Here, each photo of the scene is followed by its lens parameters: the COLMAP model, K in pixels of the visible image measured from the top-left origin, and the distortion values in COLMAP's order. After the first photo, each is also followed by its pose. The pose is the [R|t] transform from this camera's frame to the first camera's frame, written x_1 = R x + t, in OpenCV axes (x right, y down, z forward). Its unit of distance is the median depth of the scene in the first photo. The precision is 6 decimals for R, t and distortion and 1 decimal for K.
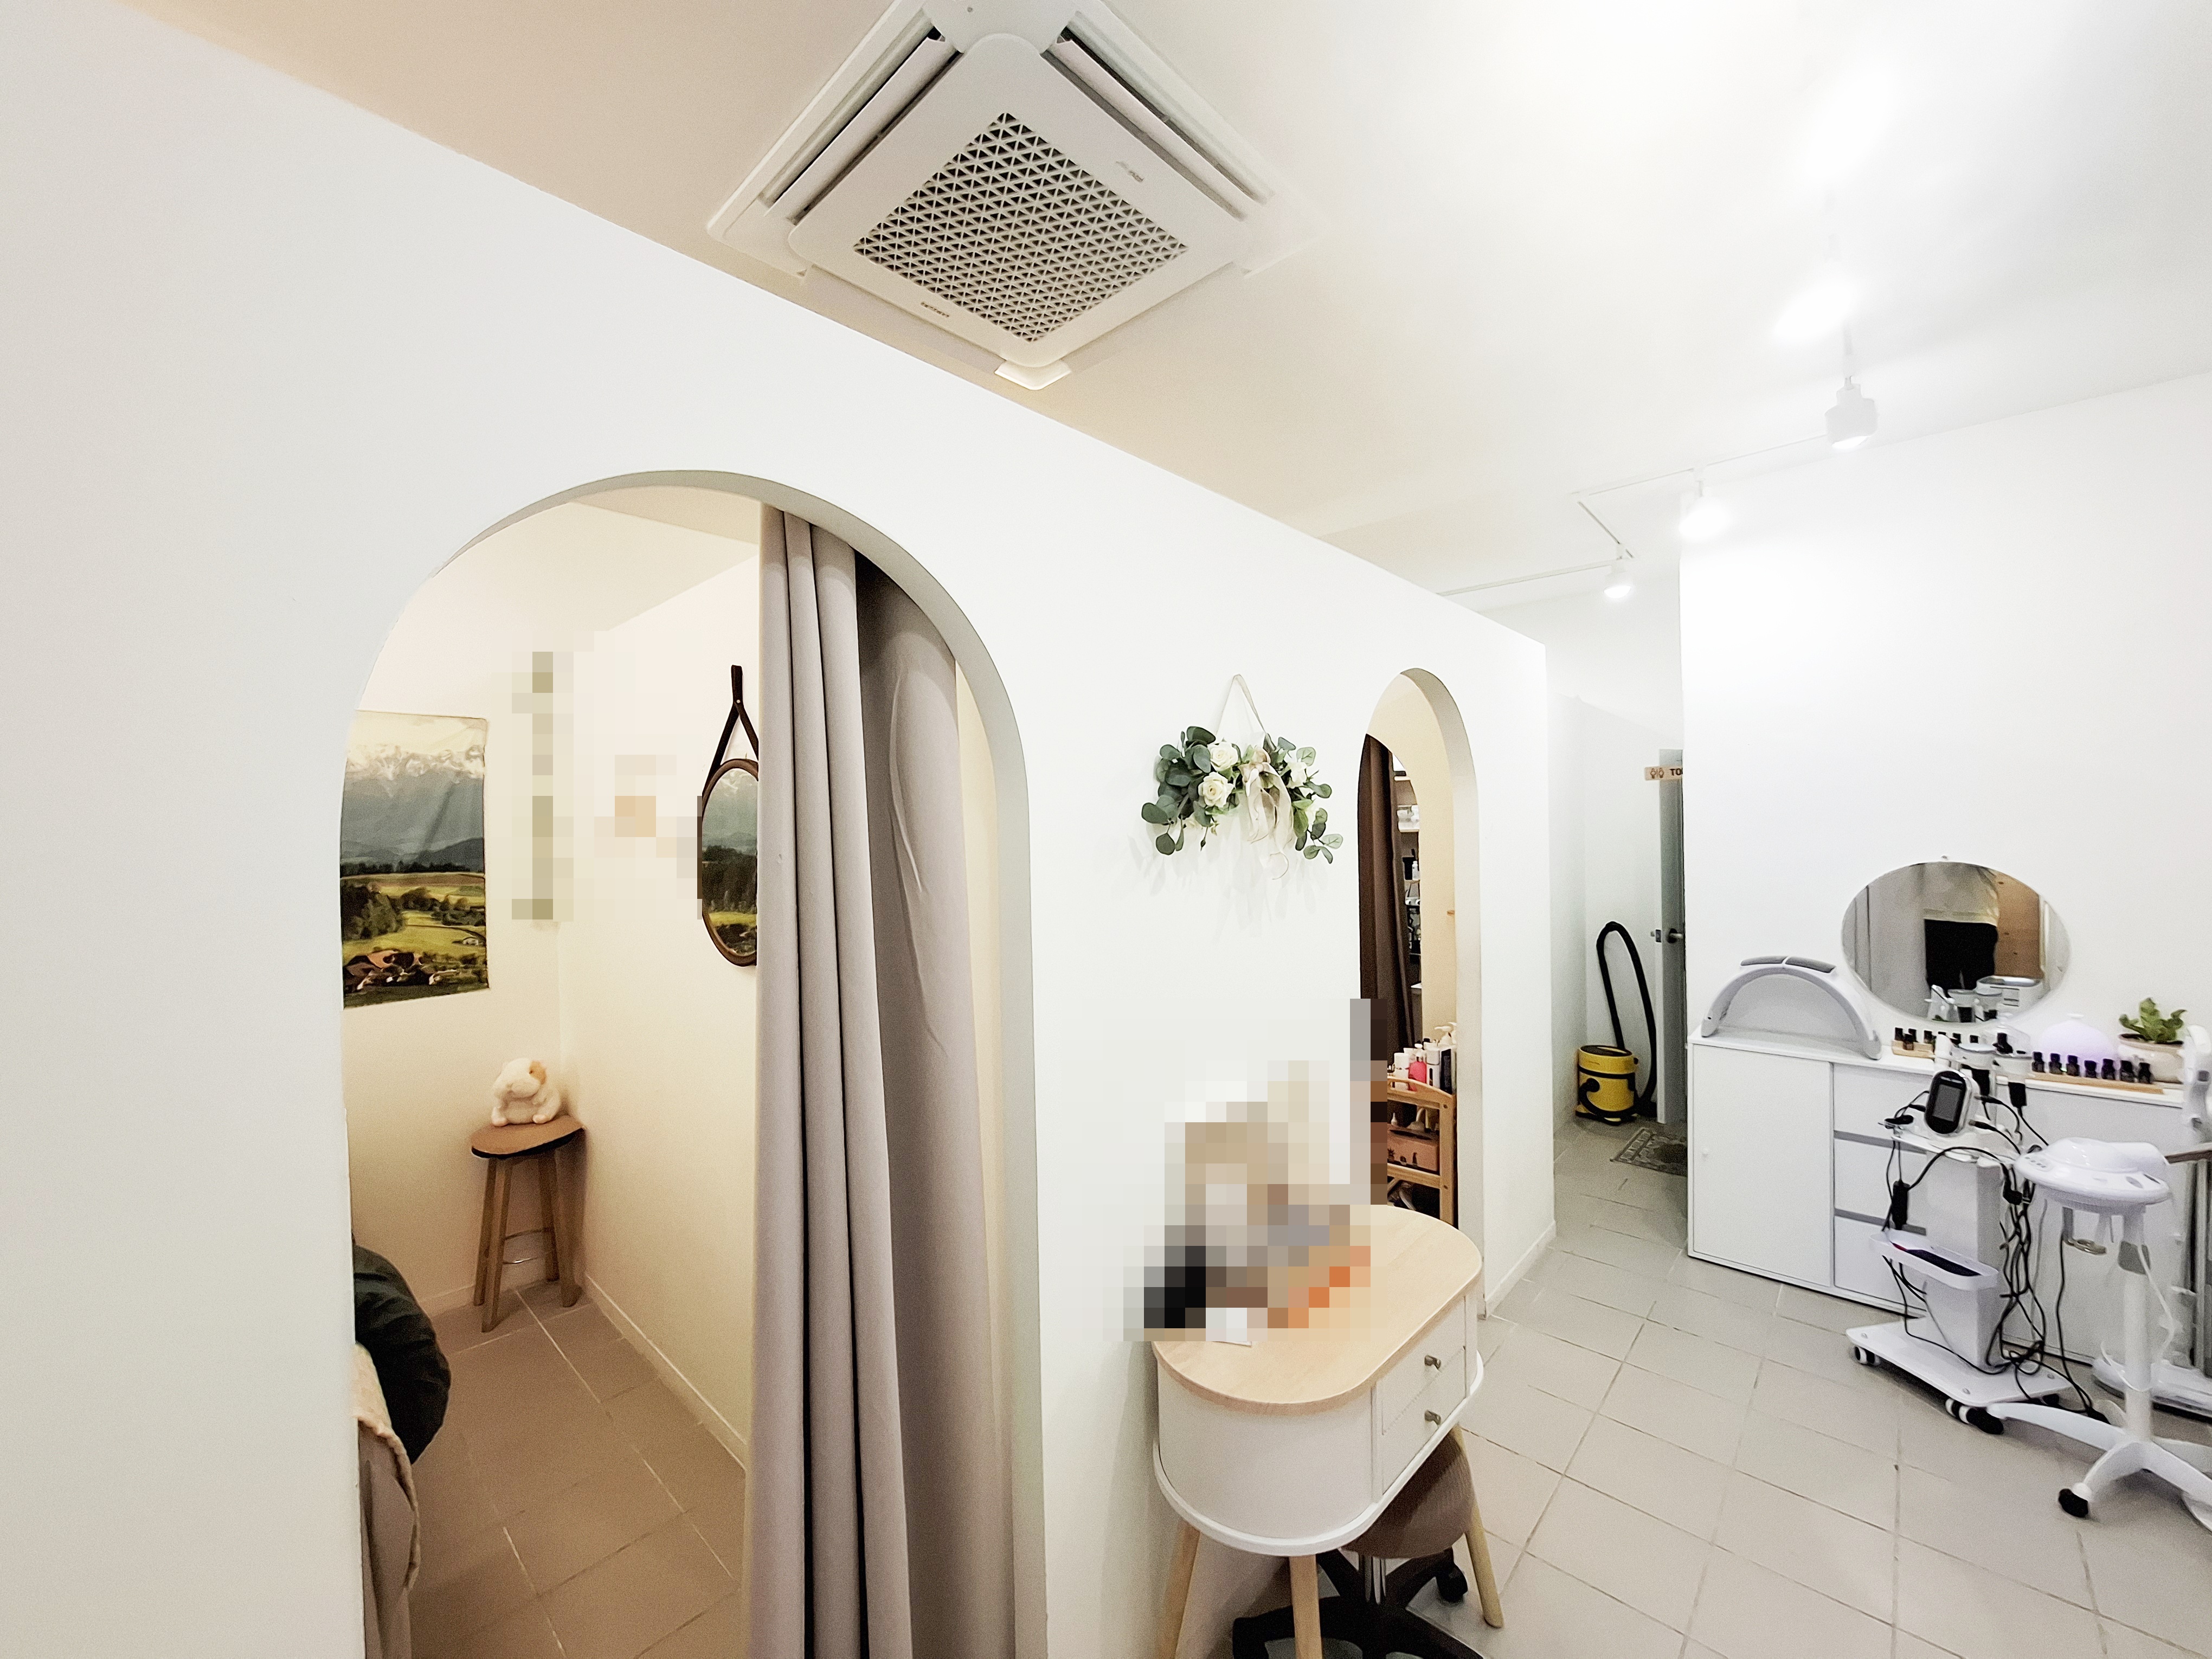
lens RADIAL K [[872.6, 0, 1101.4], [0, 872.6, 831.4], [0, 0, 1]] dist [-0.006147, -0.000012]
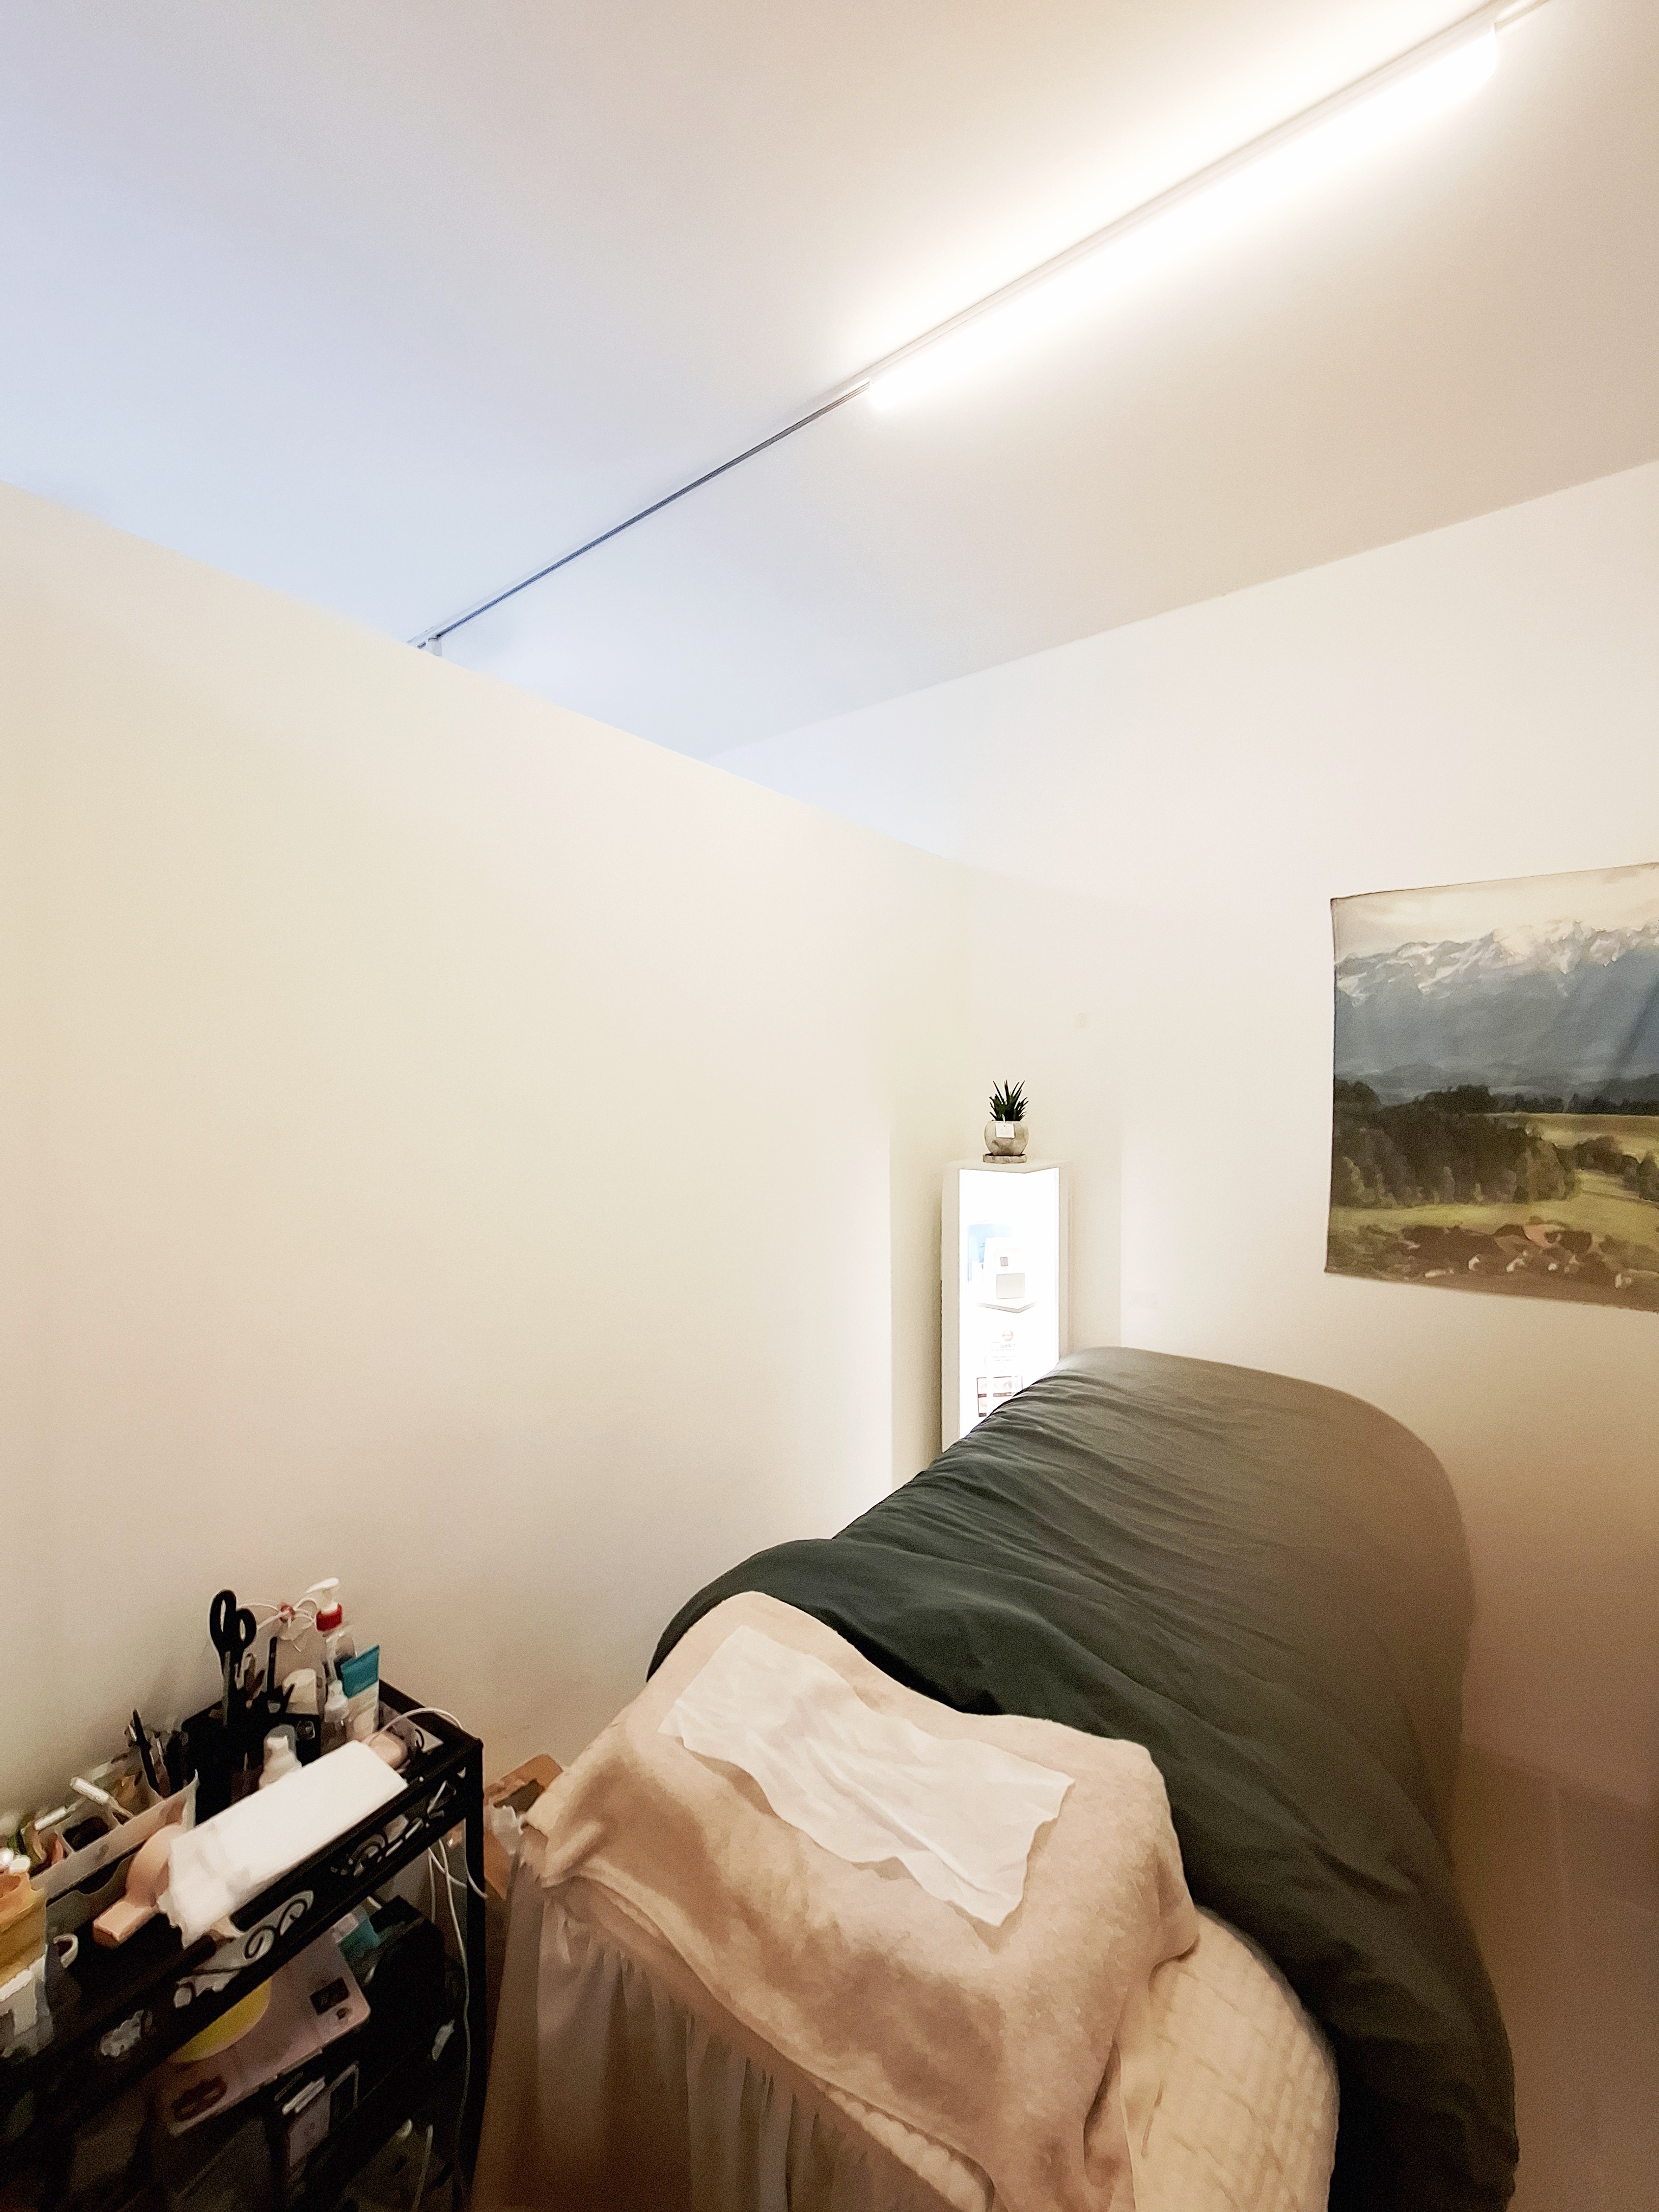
lens RADIAL K [[872.6, 0, 832.7], [0, 872.6, 1108.9], [0, 0, 1]] dist [-0.006147, -0.000012]
pose [[0.127029, 0.037900, -0.991175, -0.217678], [-0.014520, 0.999234, 0.036347, 0.029565], [0.991793, 0.009774, 0.127482, 0.350109]]
